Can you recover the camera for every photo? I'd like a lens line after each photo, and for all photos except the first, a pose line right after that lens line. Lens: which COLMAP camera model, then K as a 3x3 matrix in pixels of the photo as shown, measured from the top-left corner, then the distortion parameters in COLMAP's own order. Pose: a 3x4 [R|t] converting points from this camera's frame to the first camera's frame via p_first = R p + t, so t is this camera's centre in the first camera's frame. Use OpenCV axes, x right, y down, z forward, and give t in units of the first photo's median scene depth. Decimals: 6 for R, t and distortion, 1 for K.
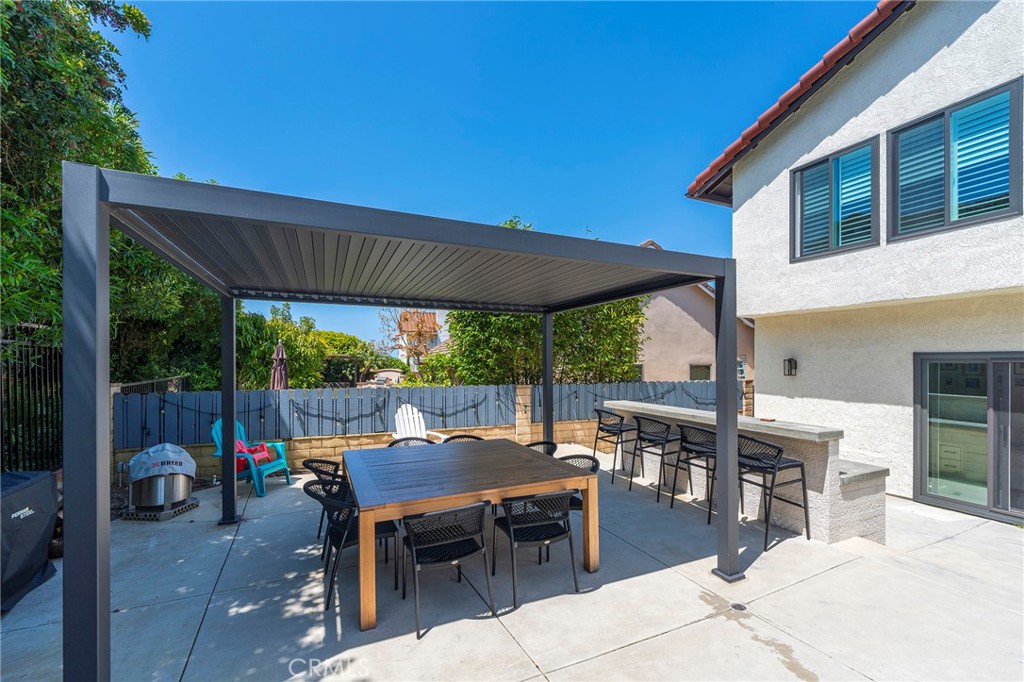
lens RADIAL K [[413.9, 0, 509.1], [0, 413.9, 360.5], [0, 0, 1]] dist [0.000746, 0.000030]
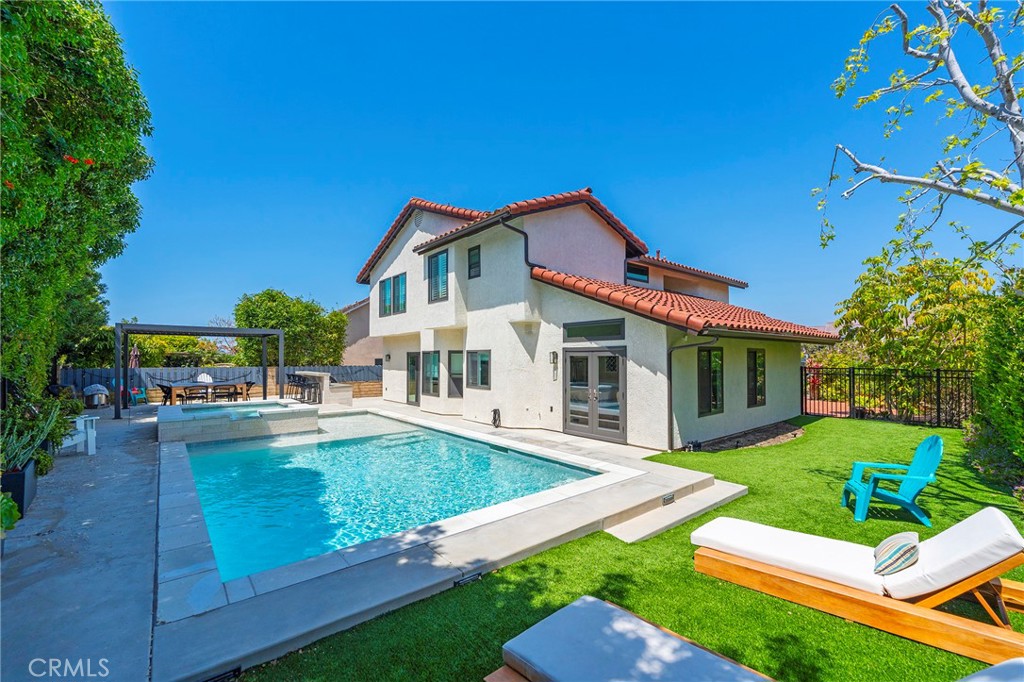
lens RADIAL K [[417.4, 0, 513.9], [0, 417.4, 352.7], [0, 0, 1]] dist [0.000542, -0.000004]
pose [[0.961955, 0.000844, 0.273208, 0.775626], [0.002561, 0.999923, -0.012106, 0.018476], [-0.273197, 0.012345, 0.961879, -1.726947]]
